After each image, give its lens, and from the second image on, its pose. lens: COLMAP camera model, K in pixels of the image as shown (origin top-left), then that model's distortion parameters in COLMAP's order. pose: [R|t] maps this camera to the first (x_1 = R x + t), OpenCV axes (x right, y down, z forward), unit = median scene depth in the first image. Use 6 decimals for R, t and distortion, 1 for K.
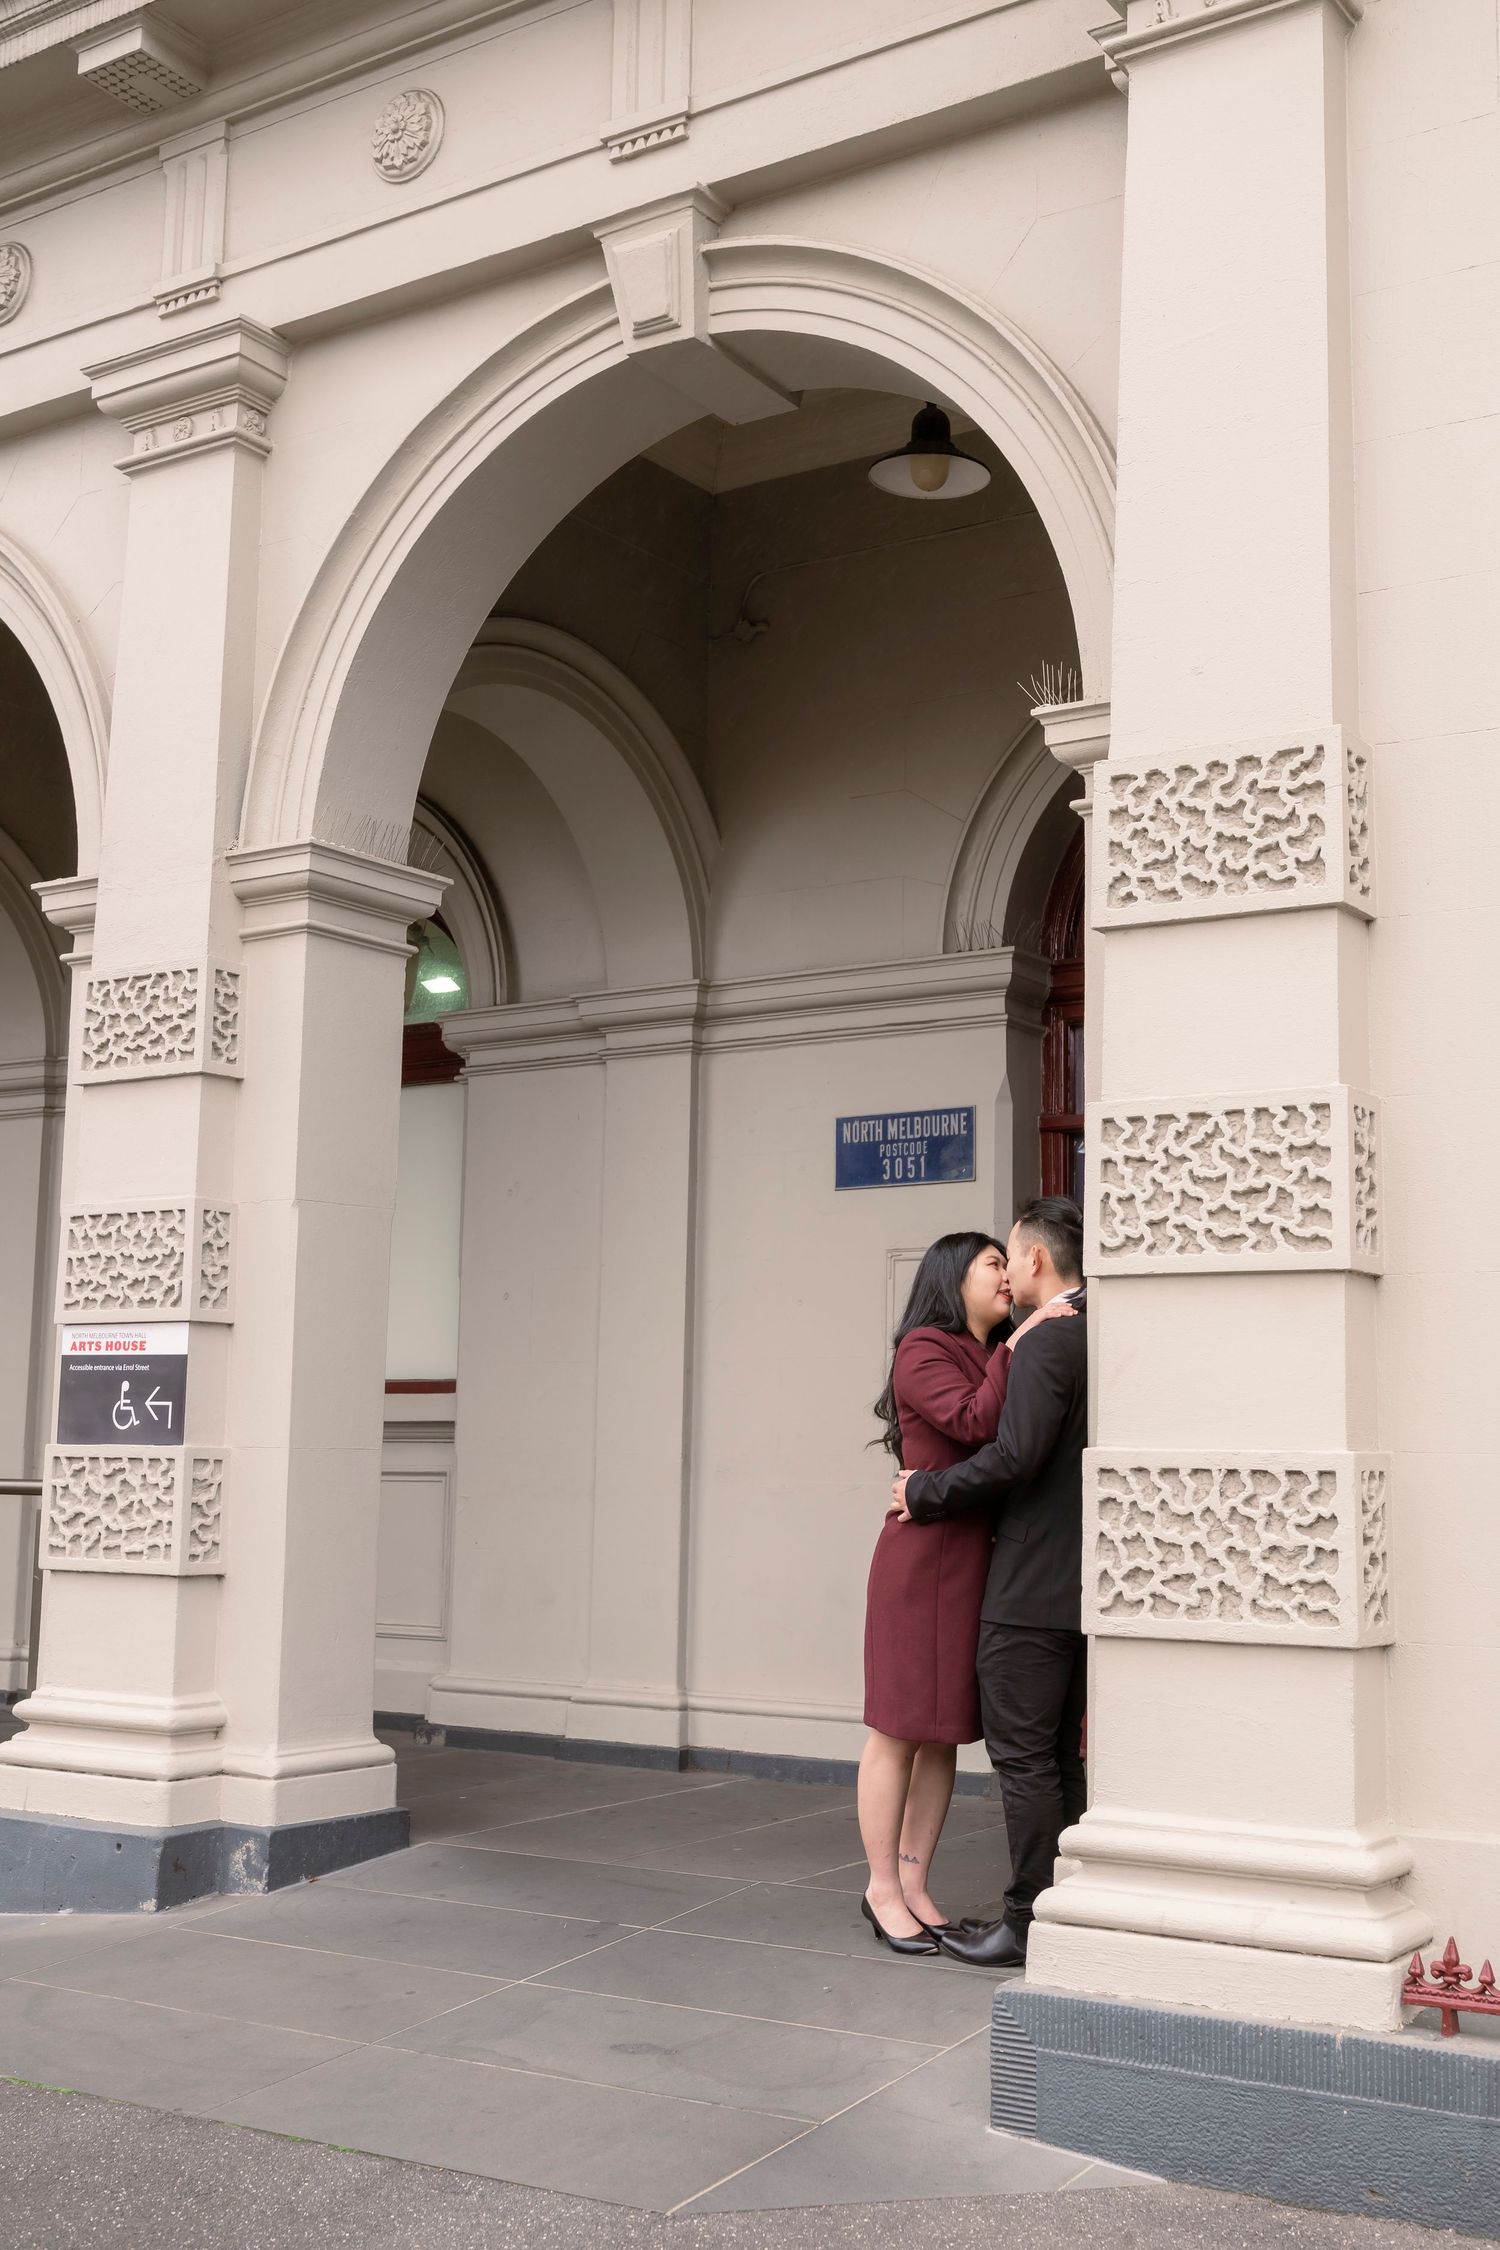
lens RADIAL K [[2800.2, 0, 749.4], [0, 2800.2, 1189.1], [0, 0, 1]] dist [0.029518, -0.050835]
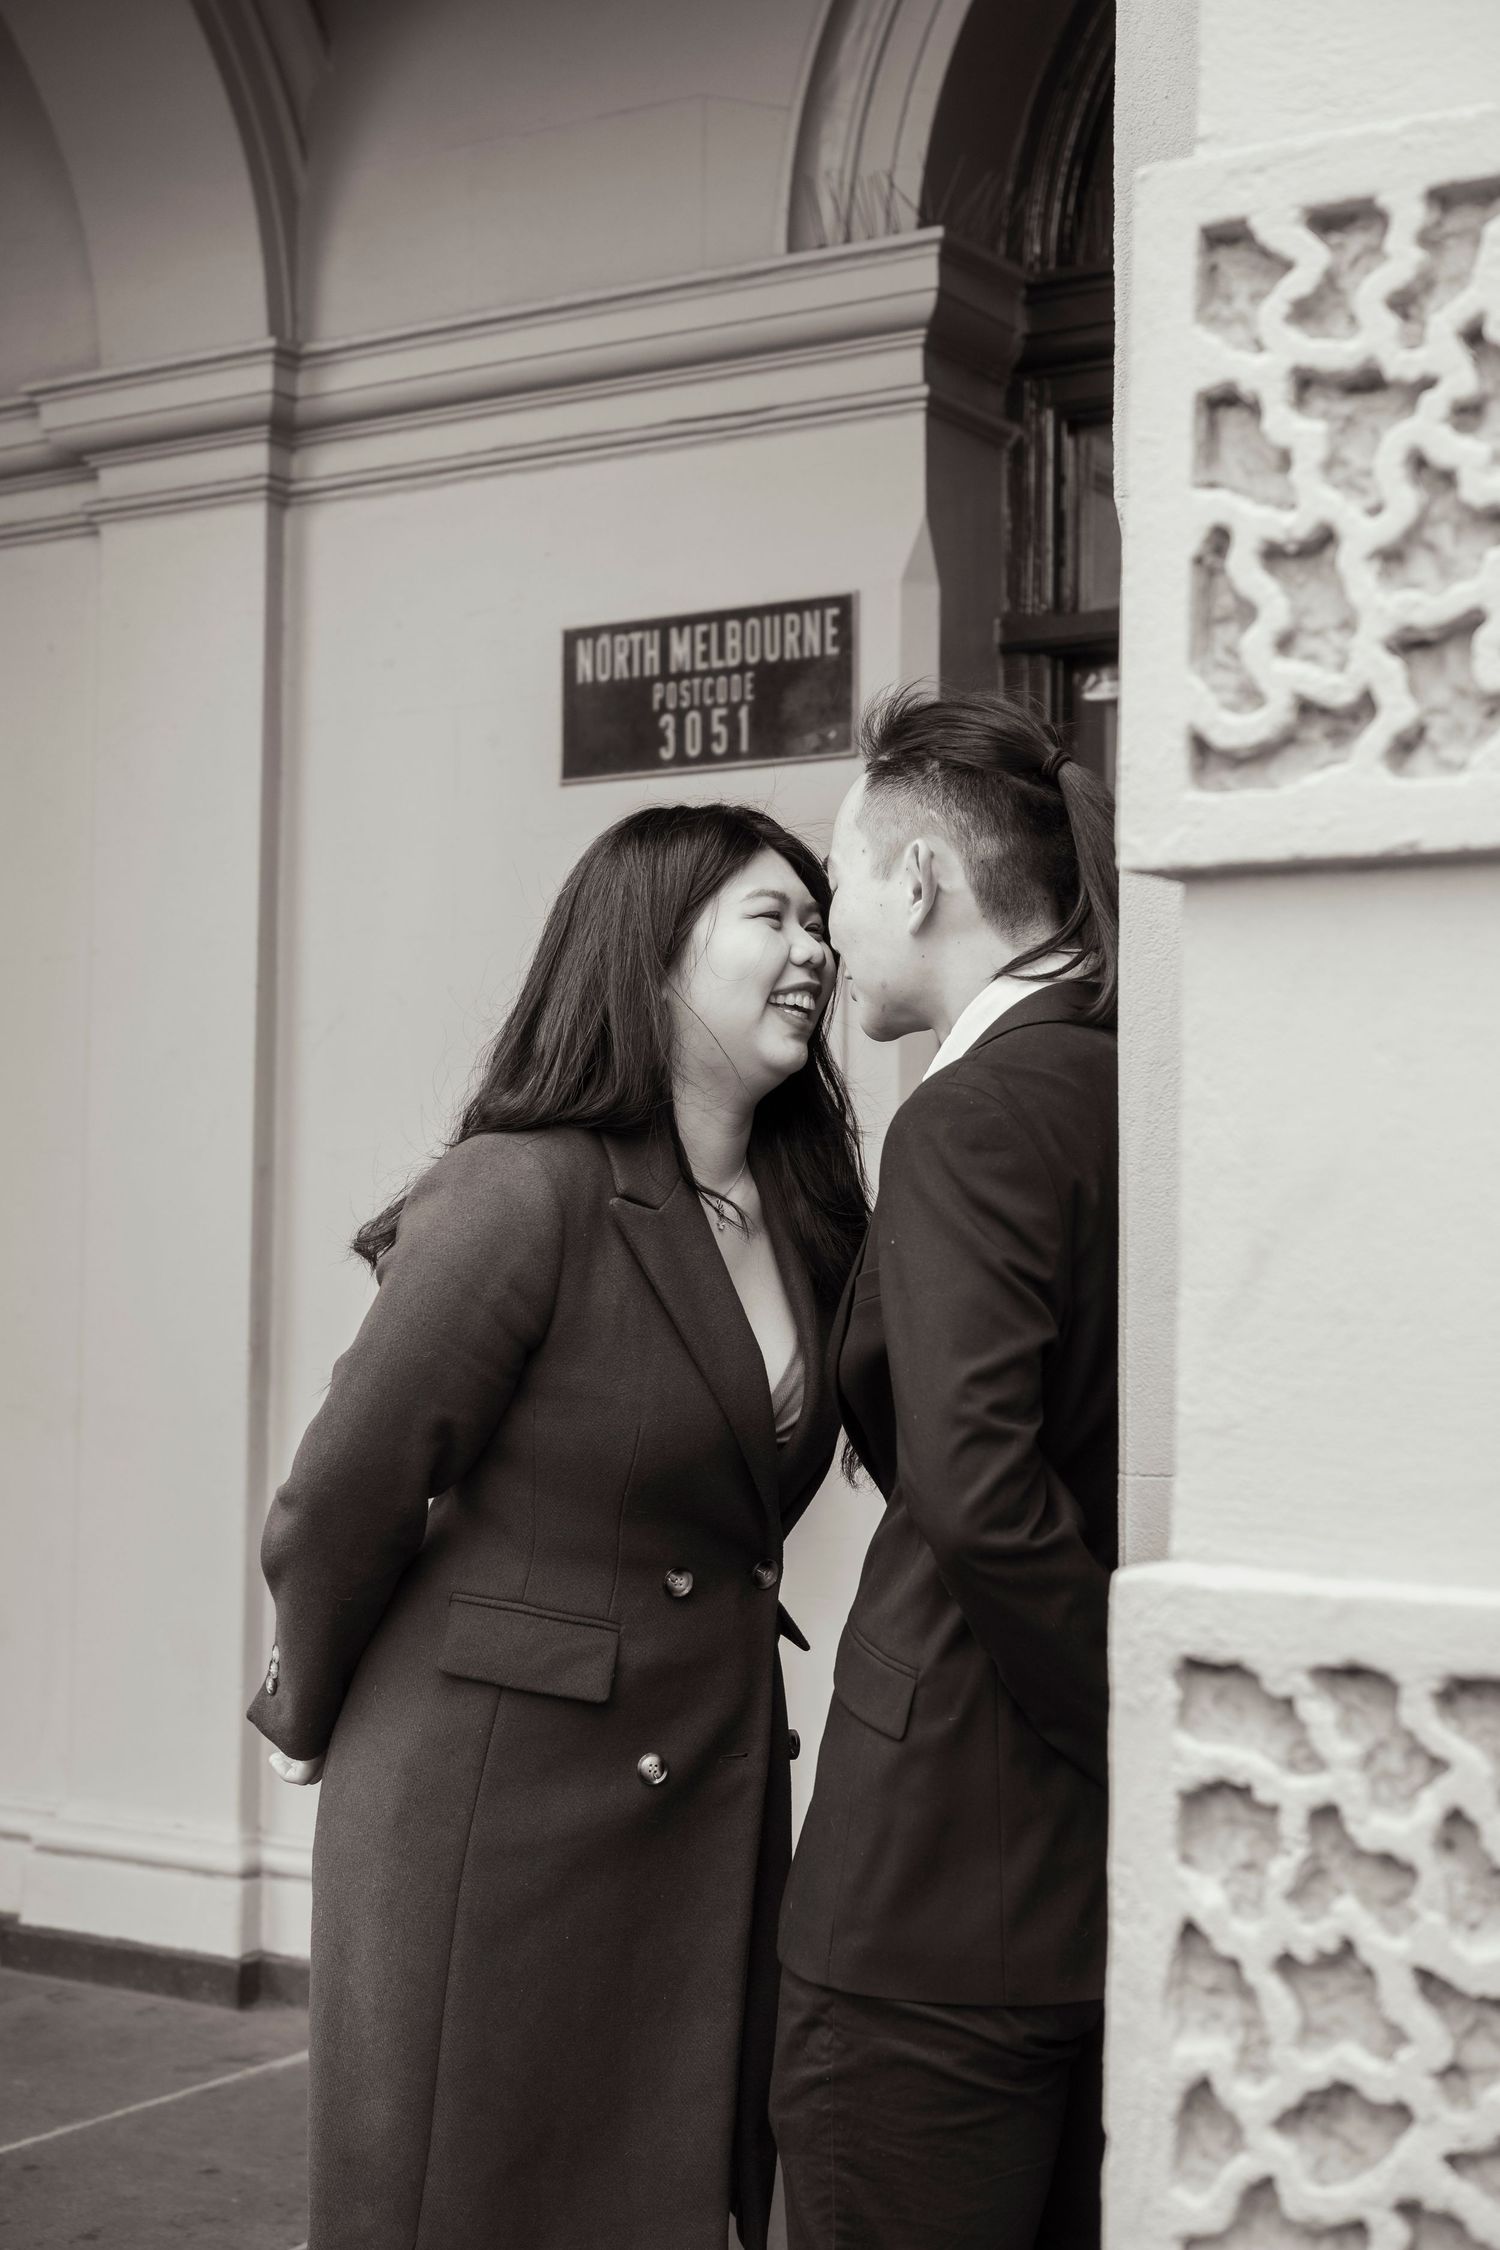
lens RADIAL K [[2332.7, 0, 750.0], [0, 2332.7, 1125.0], [0, 0, 1]] dist [0.002616, 0.013568]
pose [[0.999804, -0.002792, -0.019583, 0.070579], [0.004159, 0.997530, 0.070113, 0.030177], [0.019339, -0.070181, 0.997347, 0.617033]]
